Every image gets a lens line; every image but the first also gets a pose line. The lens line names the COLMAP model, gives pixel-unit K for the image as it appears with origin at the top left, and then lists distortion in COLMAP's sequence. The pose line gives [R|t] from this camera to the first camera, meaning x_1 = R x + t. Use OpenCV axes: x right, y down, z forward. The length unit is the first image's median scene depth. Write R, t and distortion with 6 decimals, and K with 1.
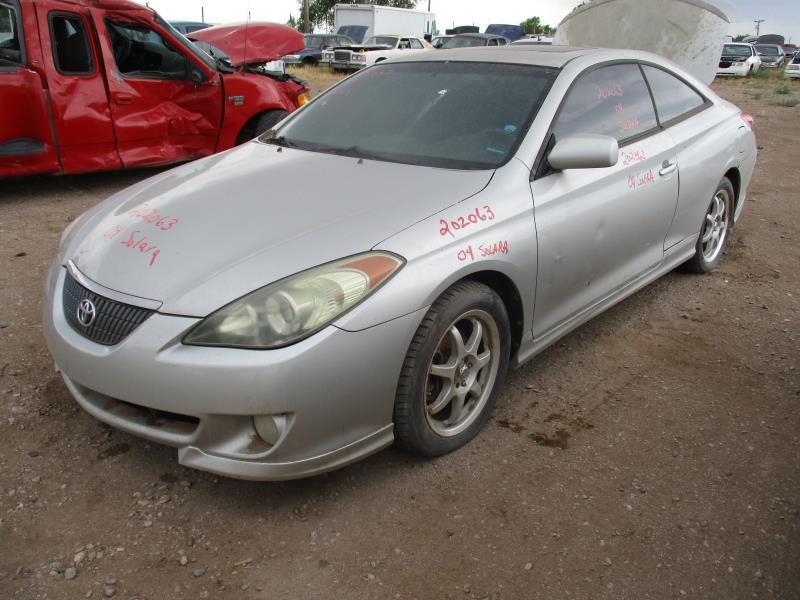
lens RADIAL K [[670.0, 0, 400.5], [0, 670.0, 301.6], [0, 0, 1]] dist [-0.022846, 0.004848]
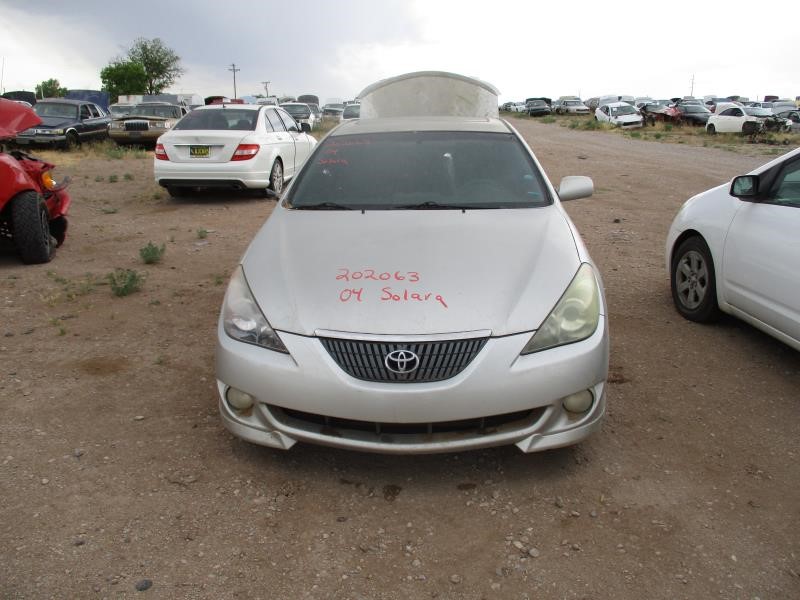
lens RADIAL K [[670.0, 0, 401.9], [0, 670.0, 301.0], [0, 0, 1]] dist [-0.022846, 0.004848]
pose [[0.780764, -0.188802, 0.595618, -1.093637], [0.237110, 0.971479, -0.002871, -0.077033], [-0.578088, 0.143469, 0.803262, 0.077235]]
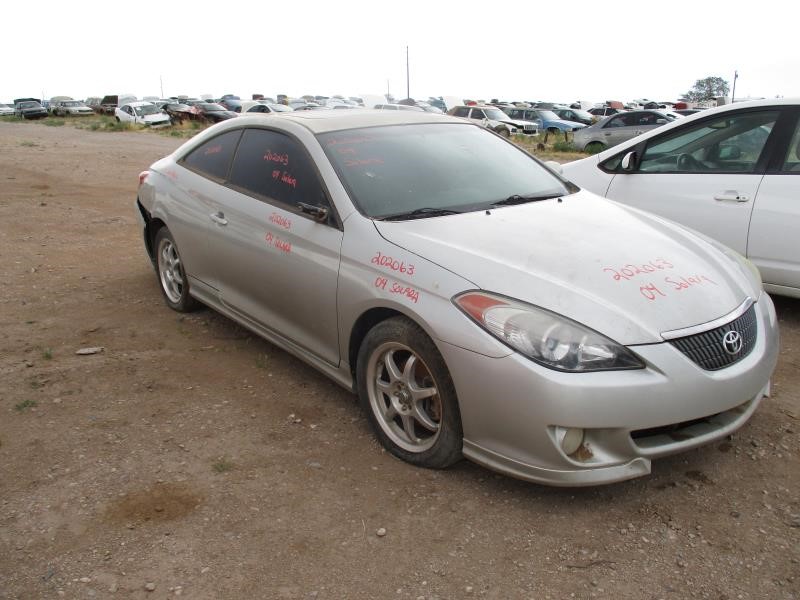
lens RADIAL K [[670.0, 0, 400.6], [0, 670.0, 297.9], [0, 0, 1]] dist [-0.022846, 0.004848]
pose [[0.154171, -0.290578, 0.944349, -1.566913], [0.368210, 0.903825, 0.217995, -0.492943], [-0.916871, 0.314111, 0.246338, 1.175147]]
